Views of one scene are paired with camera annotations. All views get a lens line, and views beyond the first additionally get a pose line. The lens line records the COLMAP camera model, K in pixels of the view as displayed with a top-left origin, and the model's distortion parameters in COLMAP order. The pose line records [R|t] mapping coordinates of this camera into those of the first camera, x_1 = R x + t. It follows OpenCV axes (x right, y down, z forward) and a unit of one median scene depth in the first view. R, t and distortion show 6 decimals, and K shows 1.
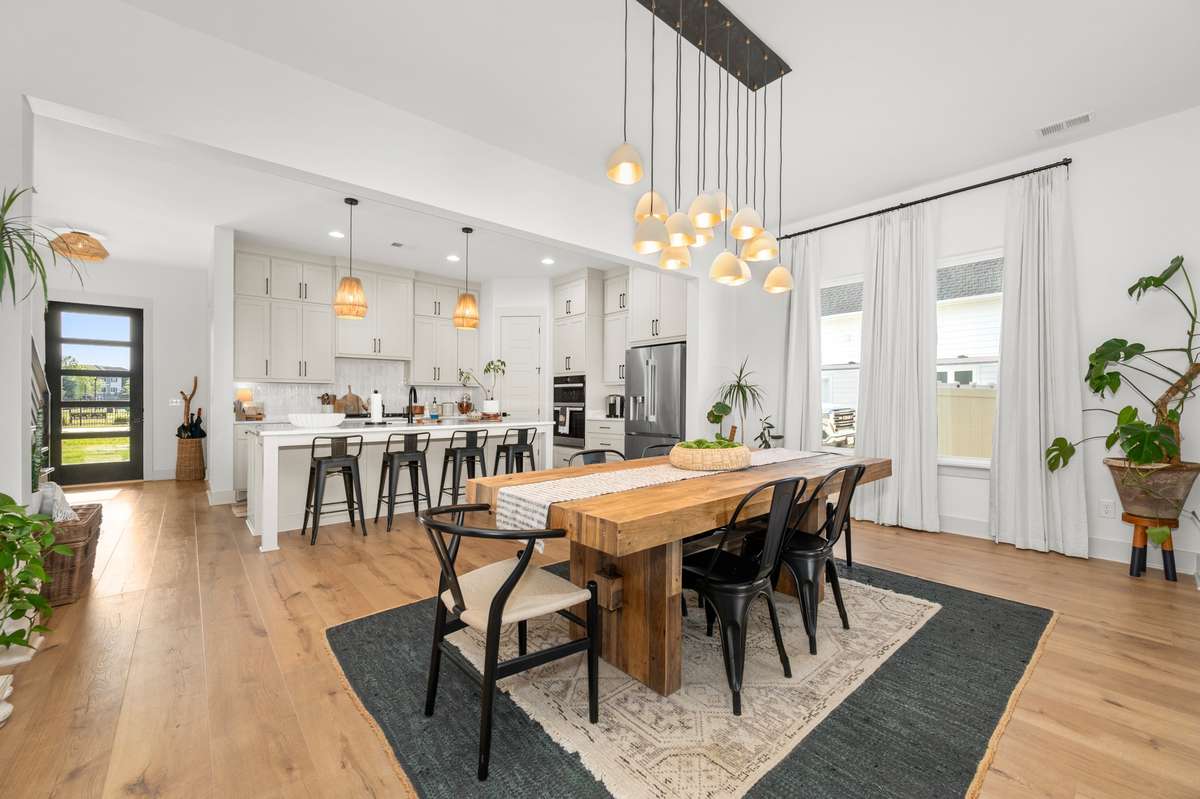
lens RADIAL K [[482.8, 0, 607.2], [0, 482.8, 396.9], [0, 0, 1]] dist [-0.001858, 0.000909]
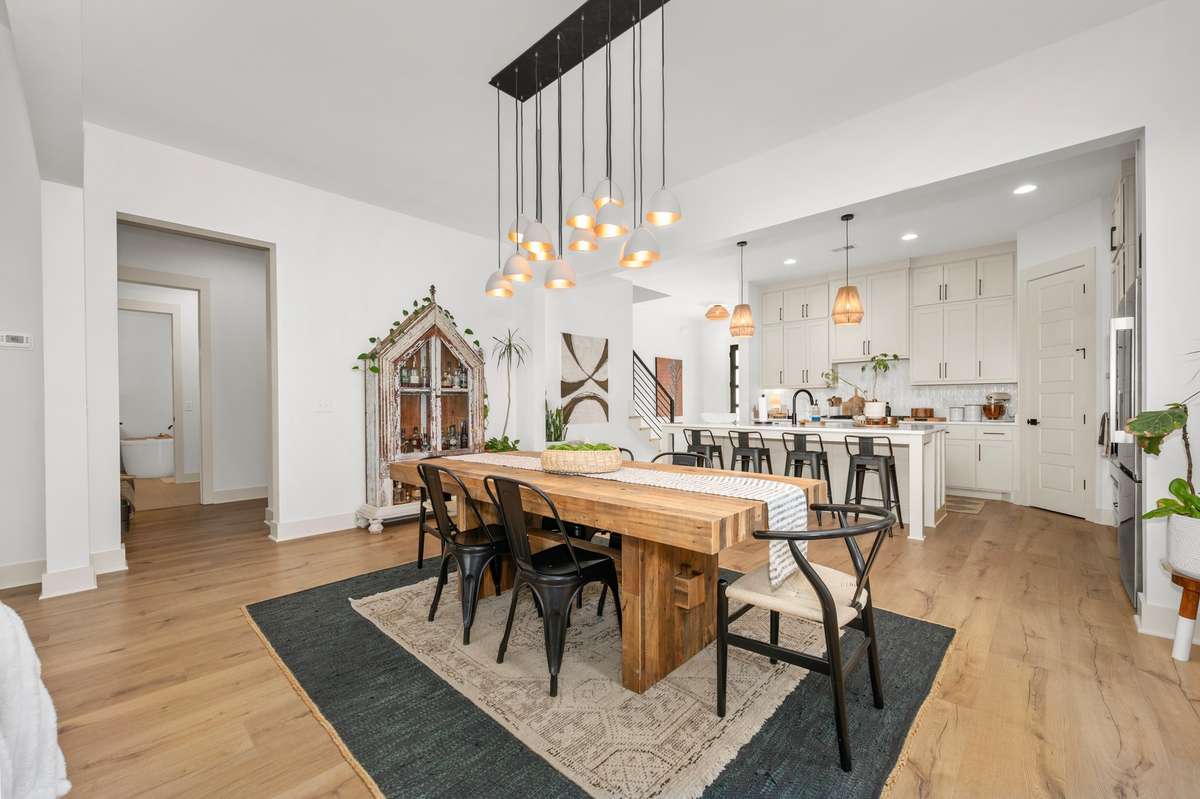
lens RADIAL K [[482.8, 0, 611.1], [0, 482.8, 403.6], [0, 0, 1]] dist [-0.001858, 0.000909]
pose [[0.099281, -0.000246, -0.995059, 0.471808], [0.013643, 0.999906, 0.001114, 0.002035], [0.994966, -0.013686, 0.099275, 0.374203]]
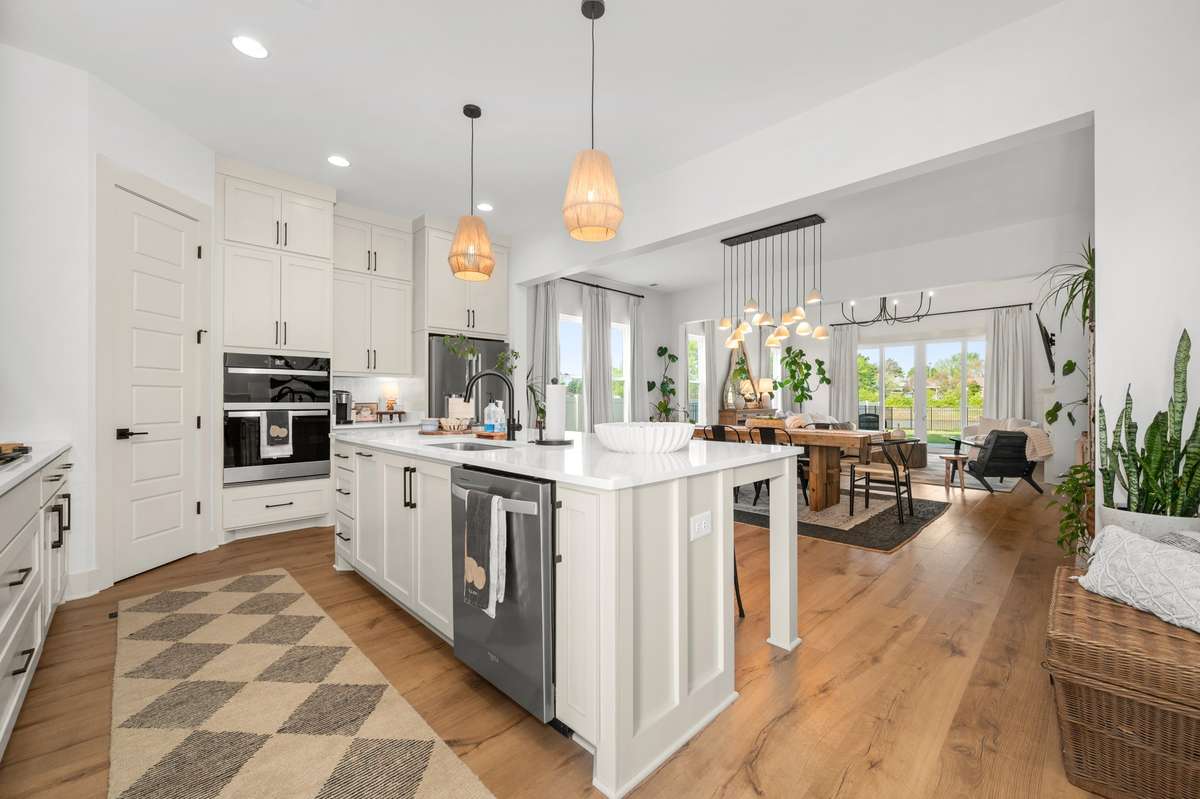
lens RADIAL K [[482.8, 0, 611.5], [0, 482.8, 399.3], [0, 0, 1]] dist [-0.001858, 0.000909]
pose [[-0.062793, 0.003617, 0.998020, -0.722032], [-0.000902, 0.999993, -0.003681, 0.010507], [-0.998026, -0.001131, -0.062789, 0.701244]]
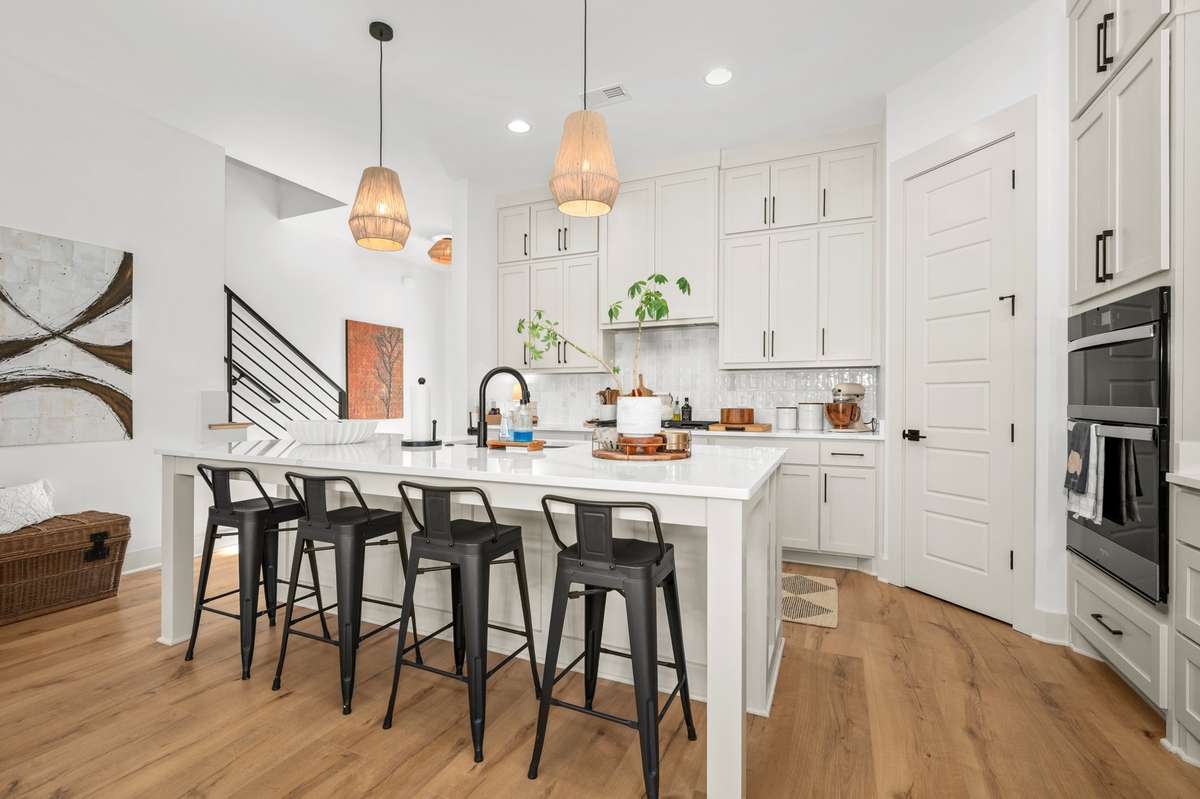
lens RADIAL K [[519.1, 0, 601.2], [0, 519.1, 394.6], [0, 0, 1]] dist [0.004092, 0.000232]
pose [[0.409377, -0.006258, -0.912344, 0.070991], [0.006429, 0.999971, -0.003975, 0.005832], [0.912343, -0.004239, 0.409405, 0.687760]]
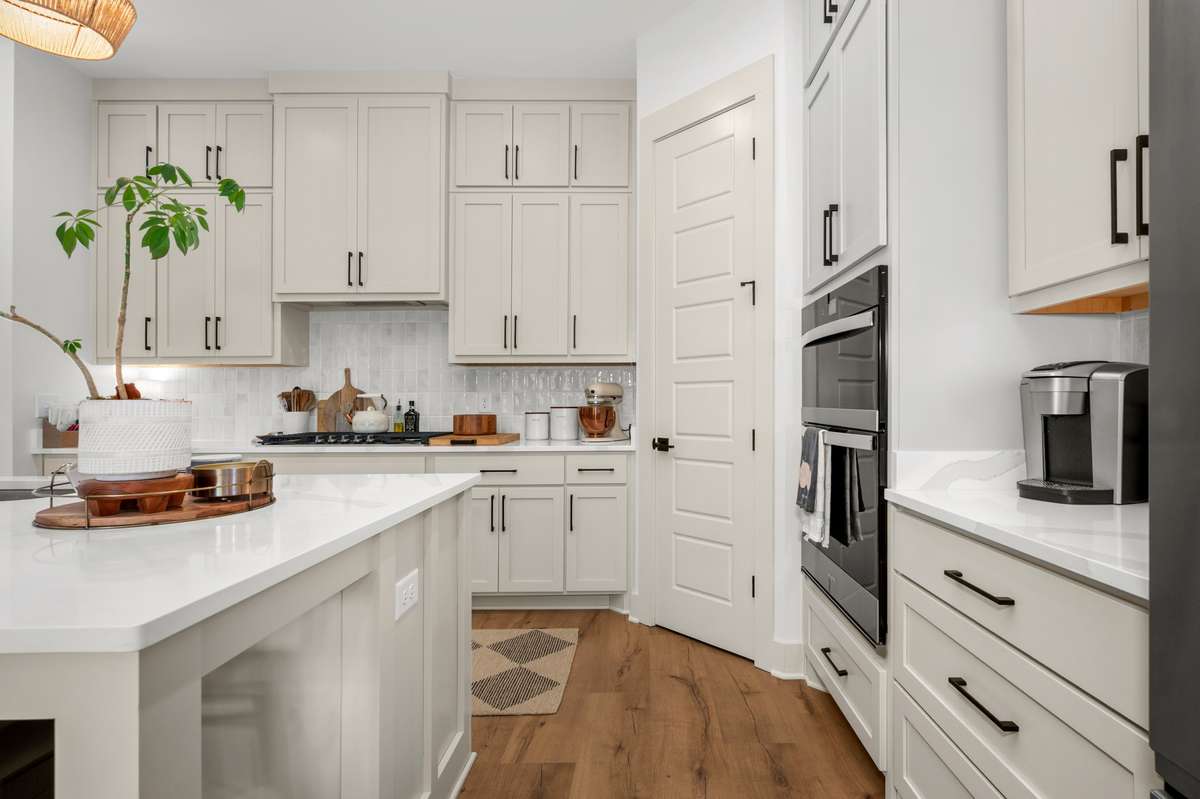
lens RADIAL K [[569.8, 0, 637.9], [0, 569.8, 395.4], [0, 0, 1]] dist [0.003665, -0.000478]
pose [[0.747250, -0.009884, -0.664470, 0.031973], [0.009511, 0.999946, -0.004178, 0.006780], [0.664475, -0.003198, 0.747304, 0.800140]]
